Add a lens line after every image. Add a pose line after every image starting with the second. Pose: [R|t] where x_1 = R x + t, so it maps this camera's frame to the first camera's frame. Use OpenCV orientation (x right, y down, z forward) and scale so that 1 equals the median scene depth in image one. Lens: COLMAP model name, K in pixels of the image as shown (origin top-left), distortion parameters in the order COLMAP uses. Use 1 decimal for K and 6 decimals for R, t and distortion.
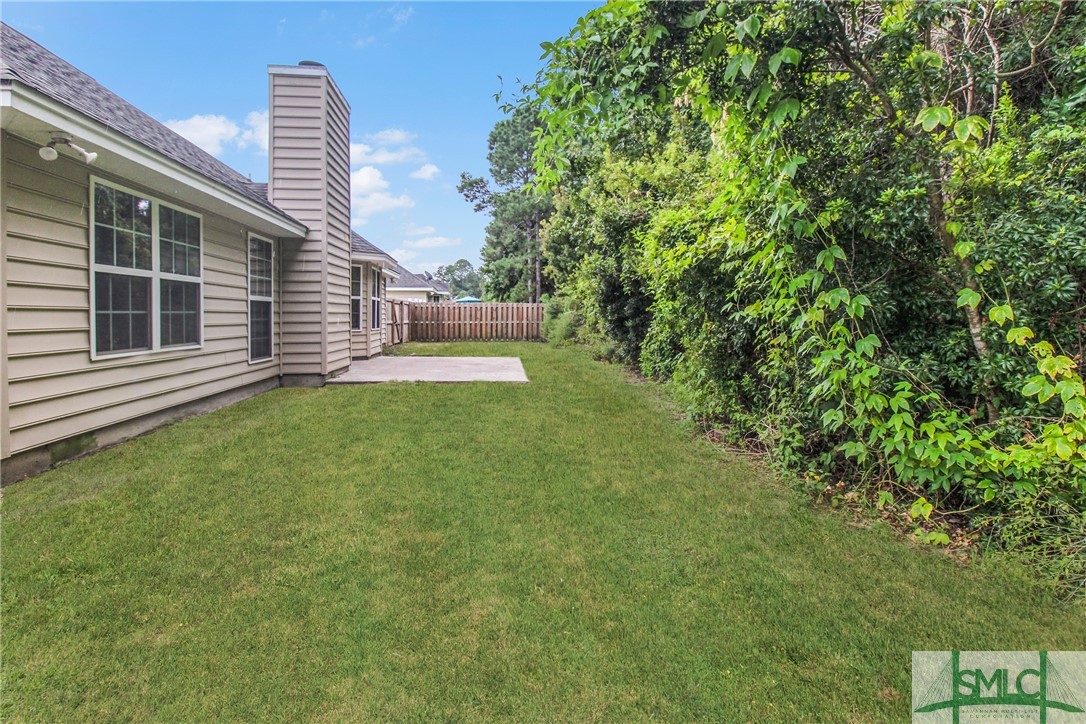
lens RADIAL K [[591.8, 0, 541.0], [0, 591.8, 329.4], [0, 0, 1]] dist [-0.000440, -0.000110]
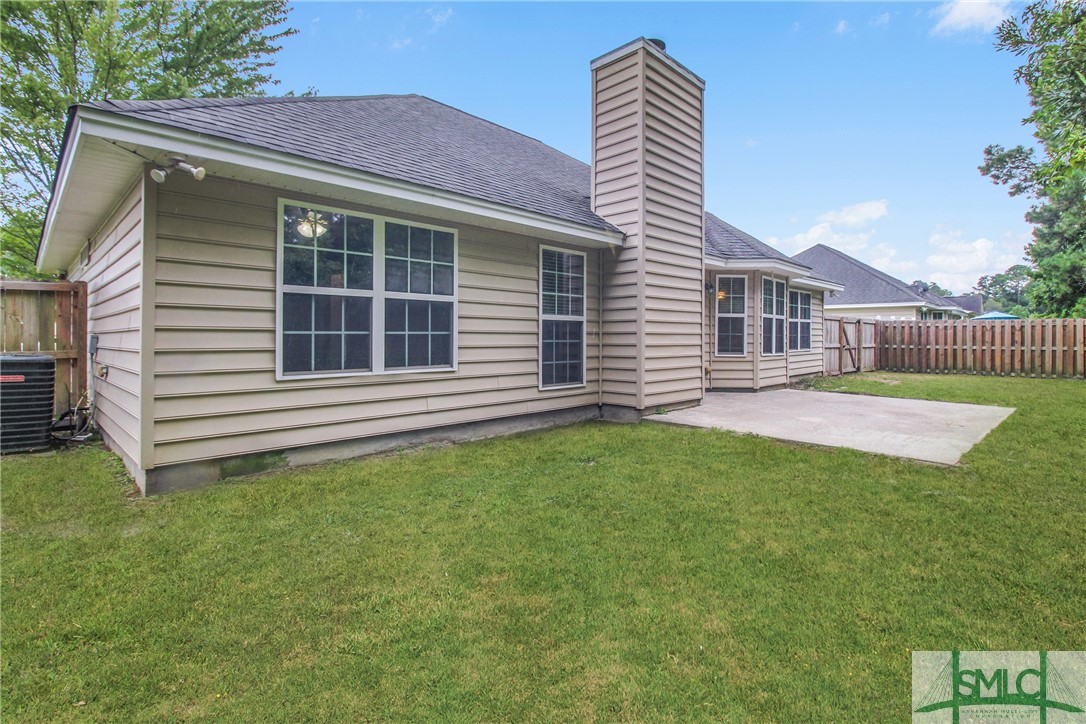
lens RADIAL K [[528.3, 0, 543.0], [0, 528.3, 334.2], [0, 0, 1]] dist [-0.002192, -0.000360]
pose [[0.617517, 0.001288, -0.786556, 0.147731], [-0.023124, 0.999596, -0.016517, -0.013824], [0.786217, 0.028388, 0.617298, 0.506335]]
